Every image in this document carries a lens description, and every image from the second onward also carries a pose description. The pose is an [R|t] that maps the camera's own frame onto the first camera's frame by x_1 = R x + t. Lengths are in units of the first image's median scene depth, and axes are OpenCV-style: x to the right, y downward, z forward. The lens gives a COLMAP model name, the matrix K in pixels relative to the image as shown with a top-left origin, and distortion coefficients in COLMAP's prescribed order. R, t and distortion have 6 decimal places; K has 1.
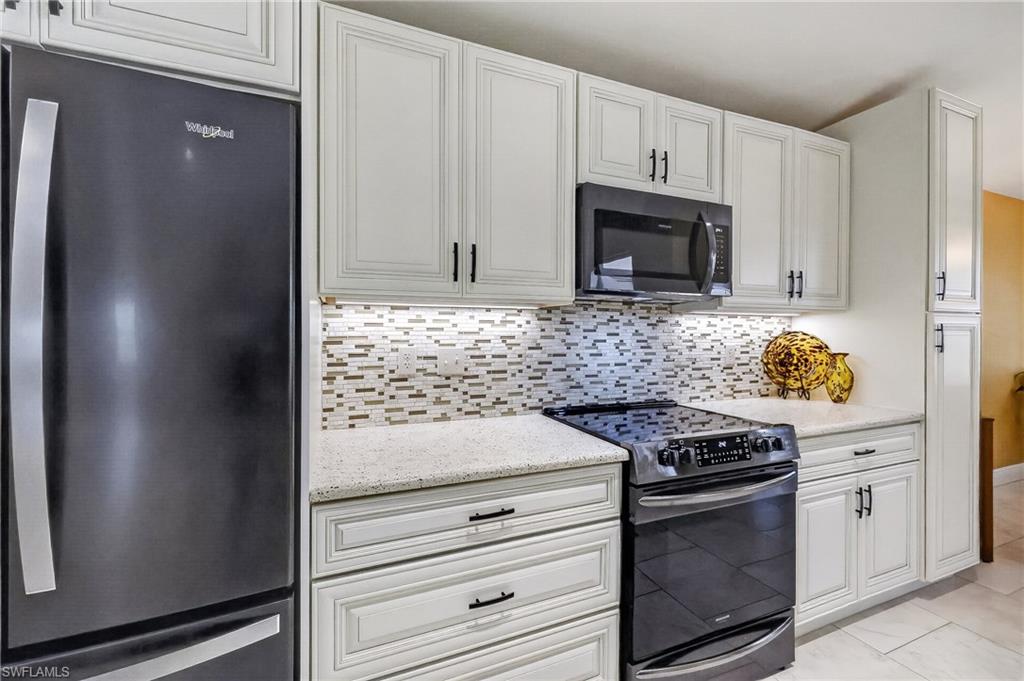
lens RADIAL K [[432.1, 0, 509.3], [0, 432.1, 337.0], [0, 0, 1]] dist [-0.001654, -0.000176]
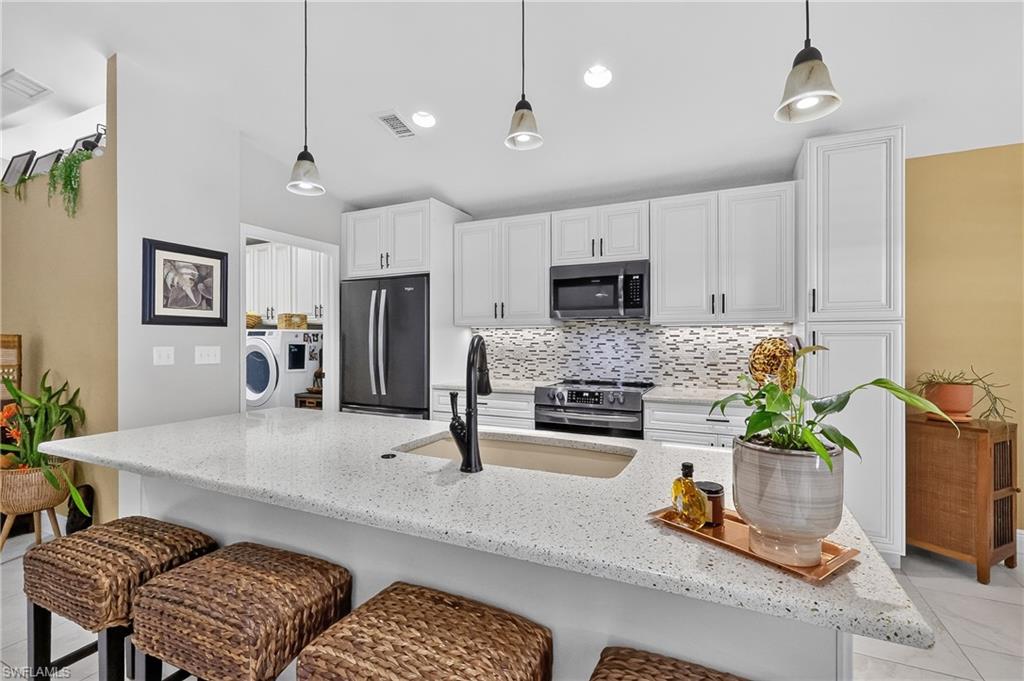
lens RADIAL K [[469.2, 0, 512.0], [0, 469.2, 340.5], [0, 0, 1]] dist [0.000877, 0.000156]
pose [[0.672995, -0.002543, -0.739642, 1.317450], [-0.006967, 0.999928, -0.009777, 0.015516], [0.739614, 0.011733, 0.672929, -0.502792]]
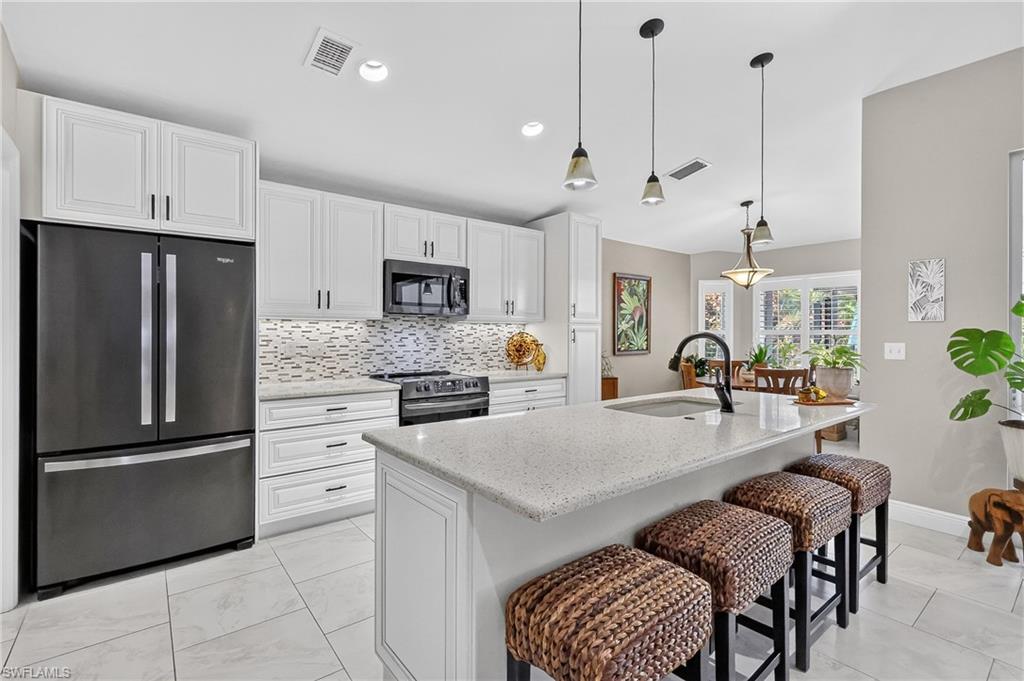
lens RADIAL K [[469.0, 0, 513.6], [0, 469.0, 331.8], [0, 0, 1]] dist [0.000006, -0.000238]
pose [[0.960547, -0.001799, 0.278113, 0.101400], [0.005968, 0.999882, -0.014144, 0.013610], [-0.278055, 0.015246, 0.960444, -0.983433]]
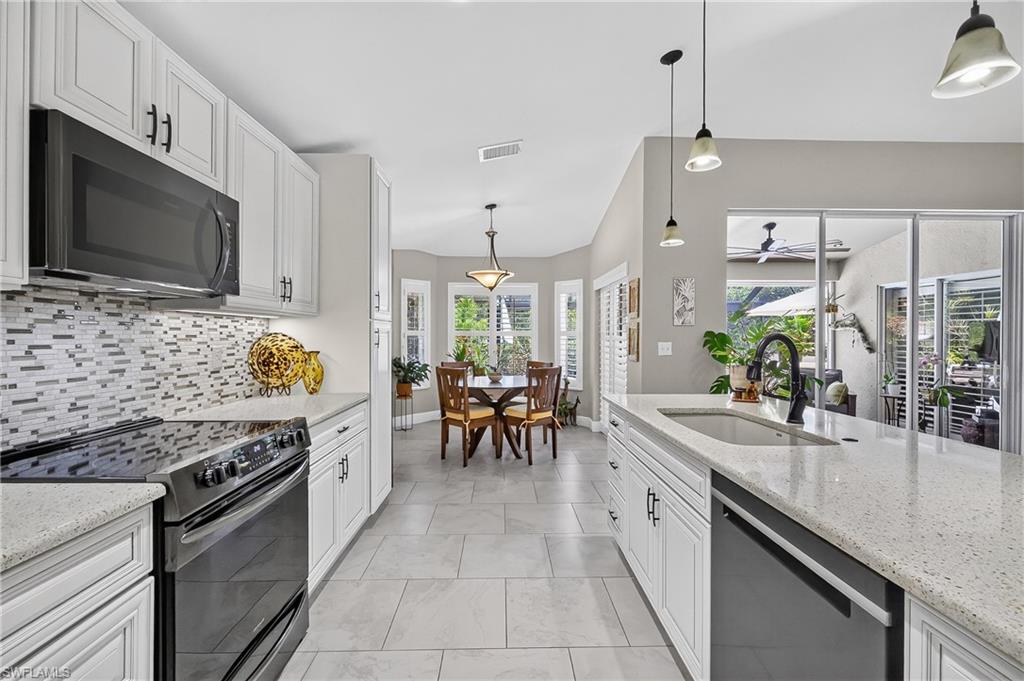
lens RADIAL K [[434.2, 0, 514.9], [0, 434.2, 339.6], [0, 0, 1]] dist [0.001125, 0.000310]
pose [[0.353863, -0.013896, 0.935194, -0.154949], [0.011522, 0.999879, 0.010497, -0.000598], [-0.935226, 0.007061, 0.353980, 0.075478]]
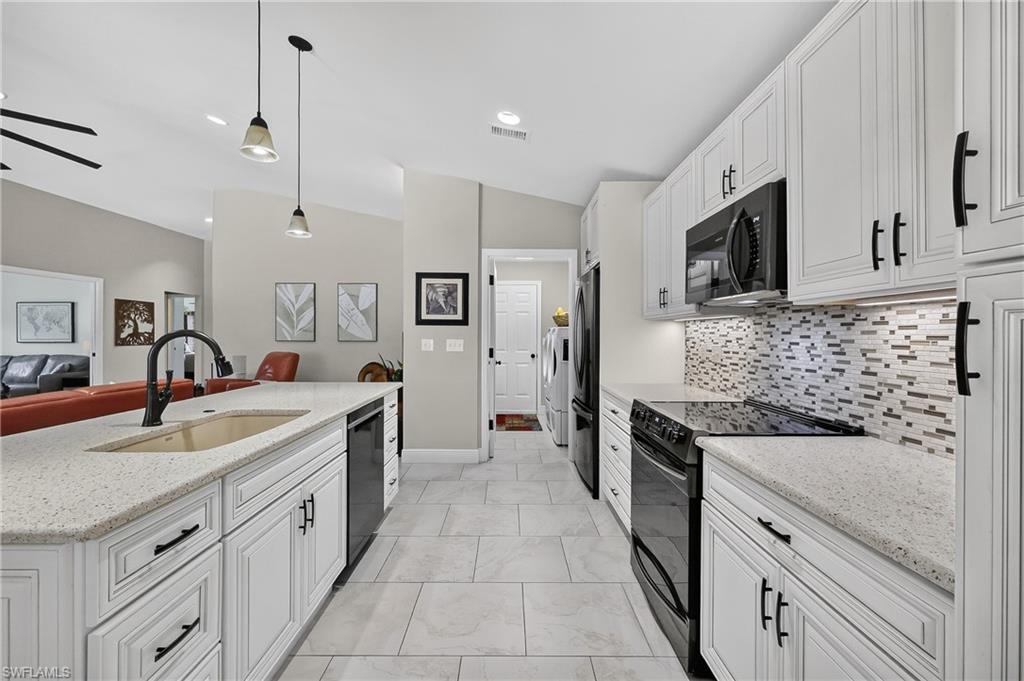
lens RADIAL K [[432.1, 0, 509.3], [0, 432.1, 337.0], [0, 0, 1]] dist [-0.001654, -0.000176]
pose [[-0.380018, -0.002483, -0.924976, 1.313308], [-0.017834, 0.999830, 0.004642, 0.001247], [0.924807, 0.018260, -0.379998, 0.762150]]
